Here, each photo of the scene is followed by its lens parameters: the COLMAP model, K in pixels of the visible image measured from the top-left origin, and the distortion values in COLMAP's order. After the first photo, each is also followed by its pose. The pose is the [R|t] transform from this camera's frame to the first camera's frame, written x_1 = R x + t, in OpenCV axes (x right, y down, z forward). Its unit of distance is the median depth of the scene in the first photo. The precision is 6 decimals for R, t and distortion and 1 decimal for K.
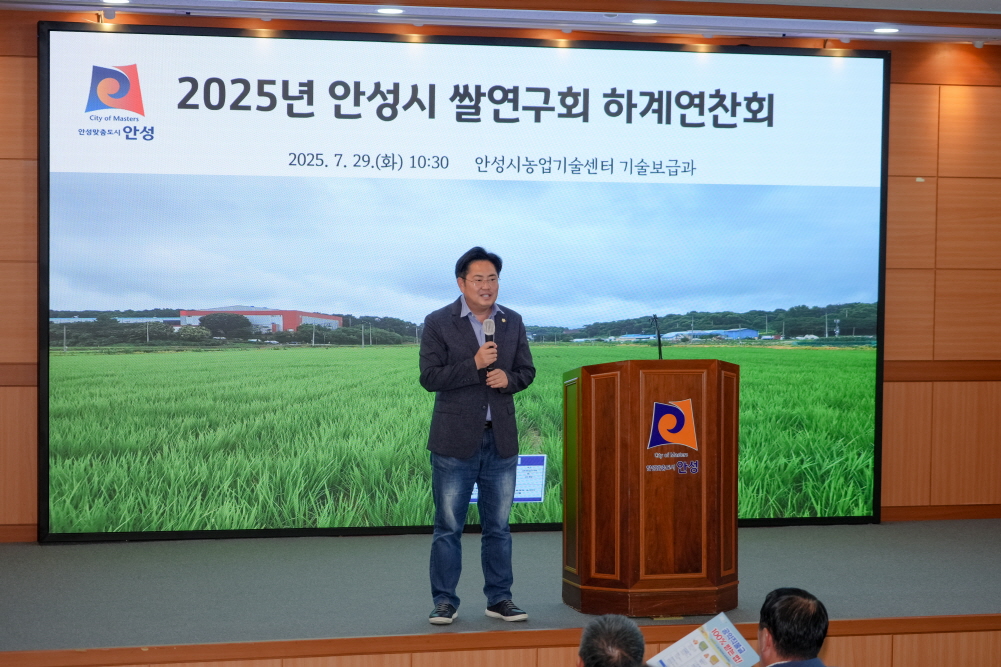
lens RADIAL K [[2207.3, 0, 473.3], [0, 2207.3, 421.9], [0, 0, 1]] dist [0.012425, 0.000000]
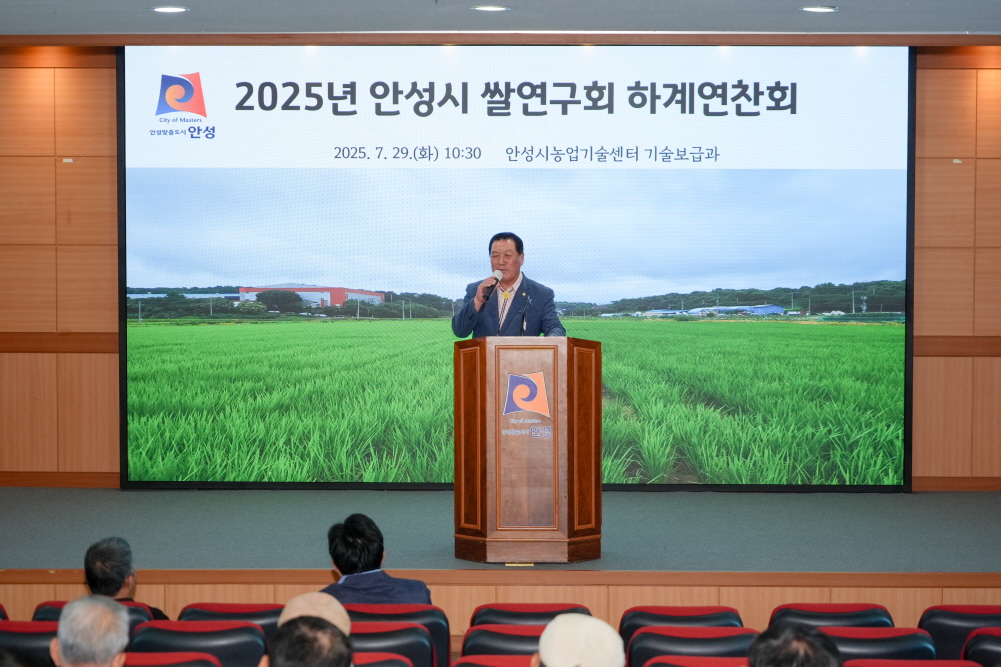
lens RADIAL K [[2417.0, 0, 514.8], [0, 2417.0, 428.3], [0, 0, 1]] dist [-0.042080, 0.000000]
pose [[0.963218, 0.018396, -0.268092, 0.331292], [-0.013747, 0.999721, 0.019207, -0.003822], [0.268370, -0.014815, 0.963202, -0.156837]]
